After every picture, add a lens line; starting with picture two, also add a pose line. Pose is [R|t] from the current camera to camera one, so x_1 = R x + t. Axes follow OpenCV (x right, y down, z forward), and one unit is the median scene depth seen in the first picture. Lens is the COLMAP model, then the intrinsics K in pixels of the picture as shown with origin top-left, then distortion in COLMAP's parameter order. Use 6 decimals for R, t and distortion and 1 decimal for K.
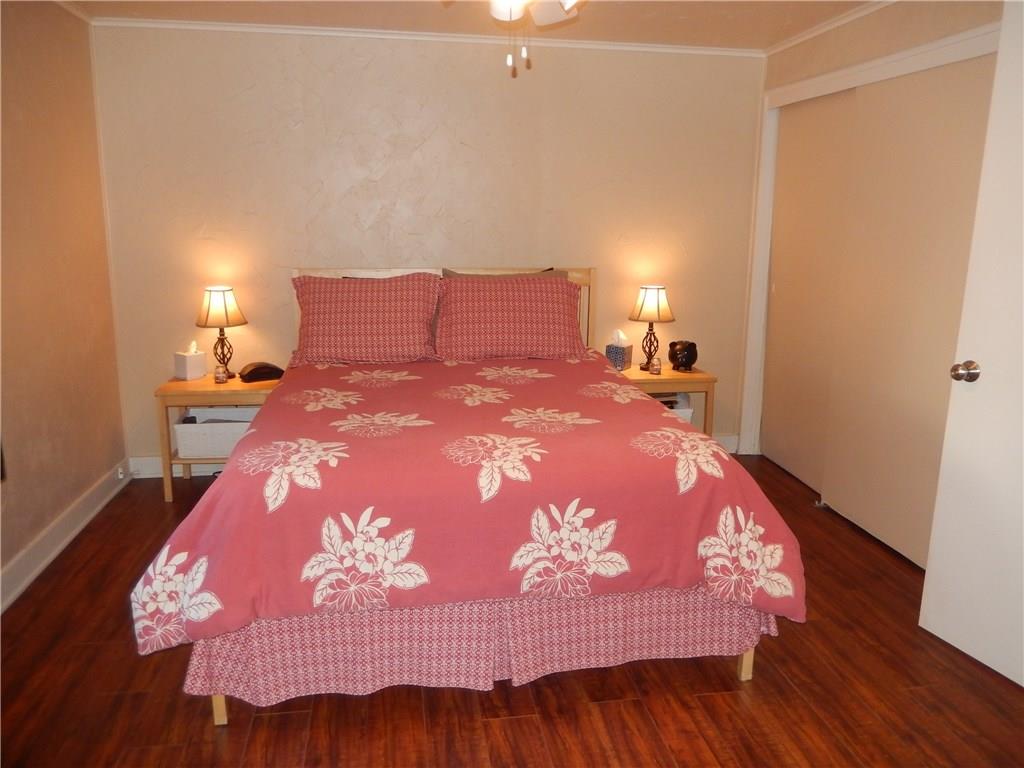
lens RADIAL K [[769.1, 0, 516.1], [0, 769.1, 384.9], [0, 0, 1]] dist [0.048219, -0.007889]
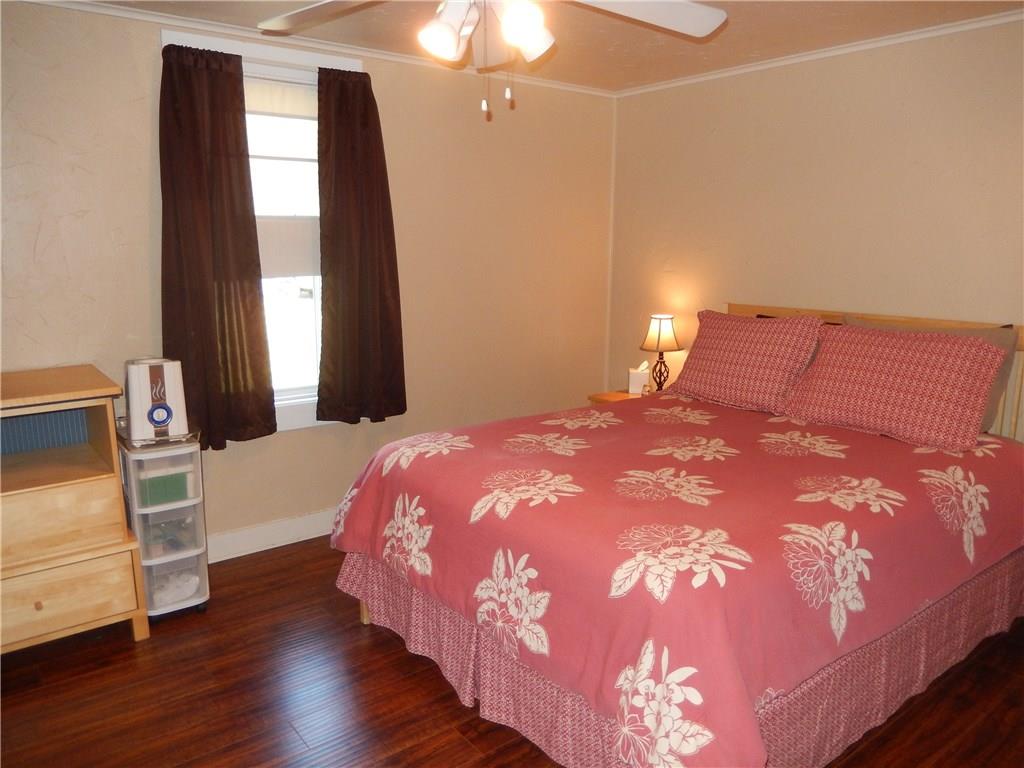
lens RADIAL K [[769.1, 0, 516.1], [0, 769.1, 384.9], [0, 0, 1]] dist [0.048219, -0.007889]
pose [[0.480135, 0.156266, -0.863164, 0.844431], [-0.191278, 0.978977, 0.070834, -0.115861], [0.856086, 0.131094, 0.499931, 0.493129]]
